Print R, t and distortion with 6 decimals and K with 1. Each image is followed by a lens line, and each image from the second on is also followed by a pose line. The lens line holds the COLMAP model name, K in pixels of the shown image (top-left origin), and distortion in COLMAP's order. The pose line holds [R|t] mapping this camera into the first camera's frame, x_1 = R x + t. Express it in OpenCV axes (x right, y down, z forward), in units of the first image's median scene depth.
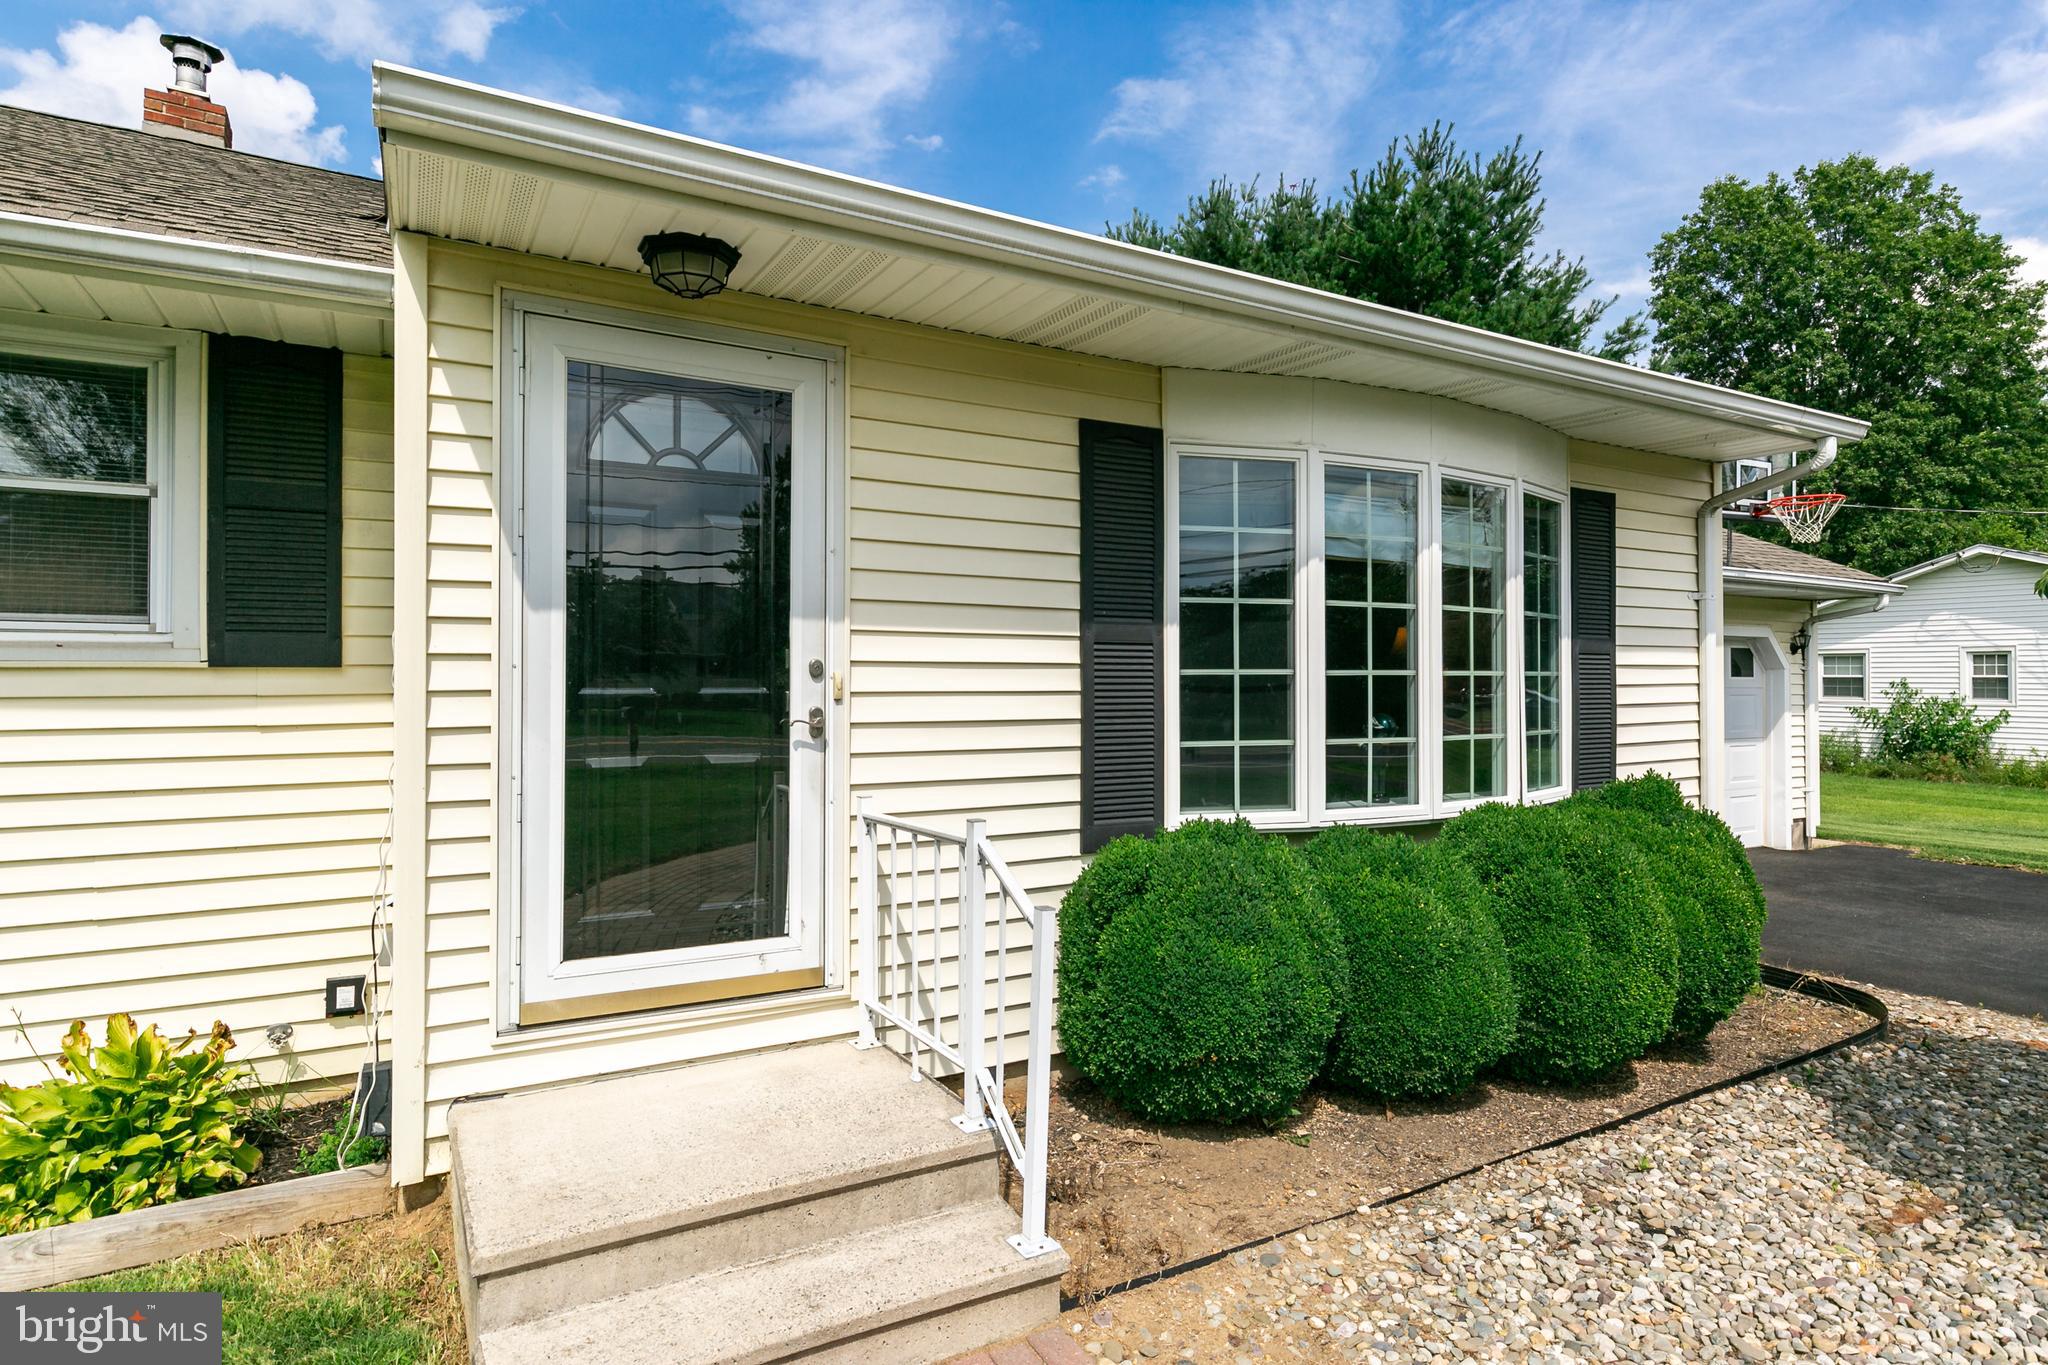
lens RADIAL K [[1136.3, 0, 1028.8], [0, 1136.3, 672.6], [0, 0, 1]] dist [0.007947, -0.002471]
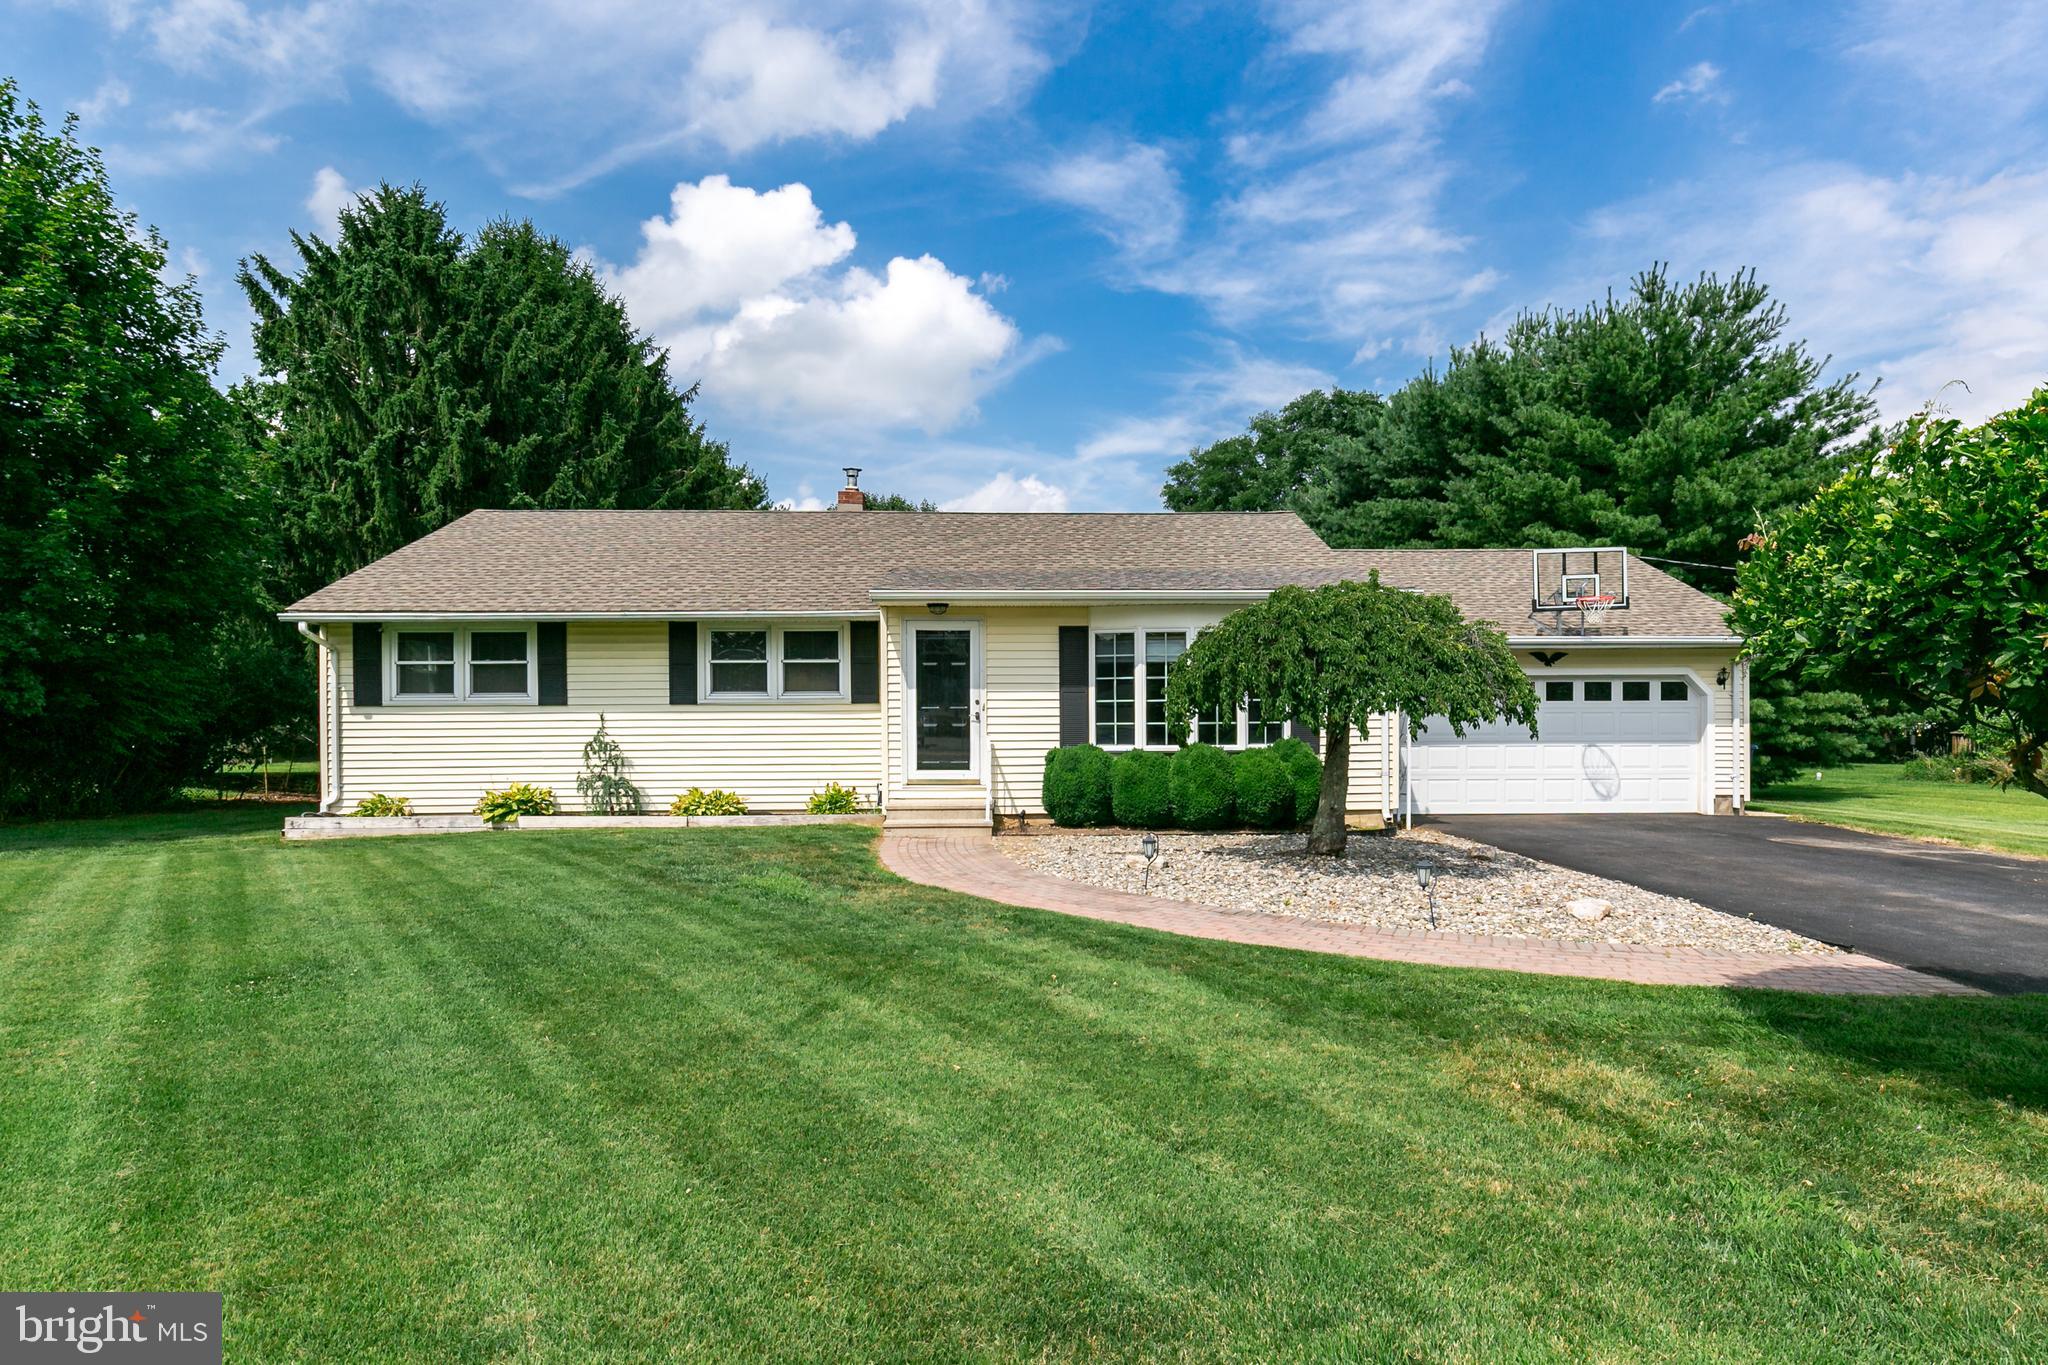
lens RADIAL K [[1124.1, 0, 1035.2], [0, 1124.1, 759.4], [0, 0, 1]] dist [0.005907, 0.001526]
pose [[0.879870, 0.008108, -0.475146, 1.274223], [0.011346, 0.999211, 0.038062, 0.034754], [0.475080, -0.038881, 0.879083, -1.604263]]
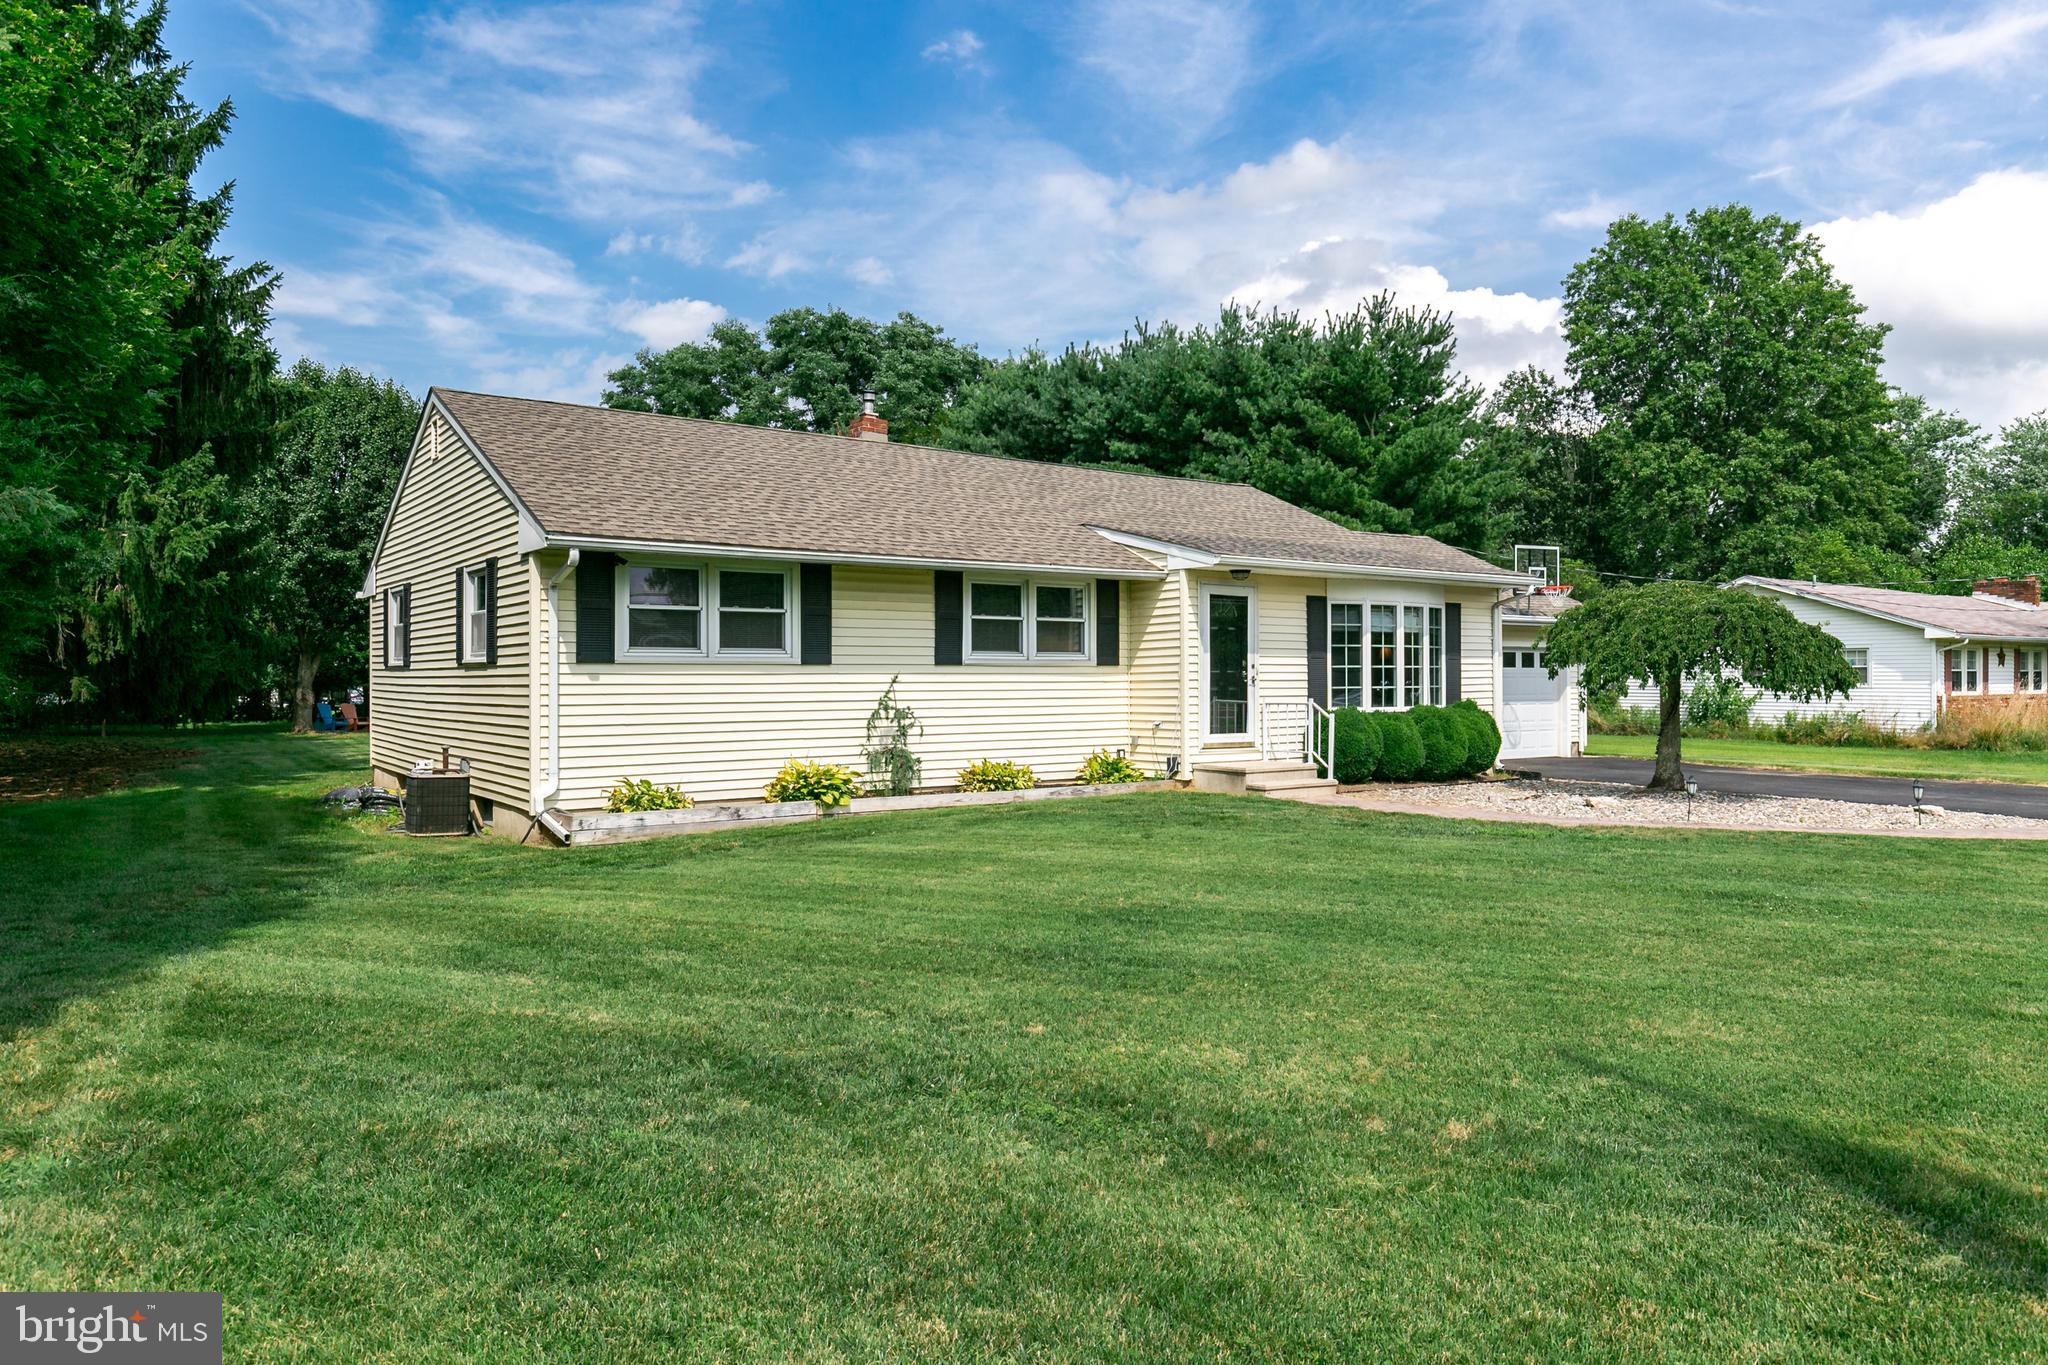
lens RADIAL K [[1328.0, 0, 1028.5], [0, 1328.0, 684.5], [0, 0, 1]] dist [0.006114, -0.002470]
pose [[0.995291, -0.003074, 0.096887, -0.994686], [0.001561, 0.999876, 0.015682, -0.008599], [-0.096924, -0.015457, 0.995172, -2.478909]]
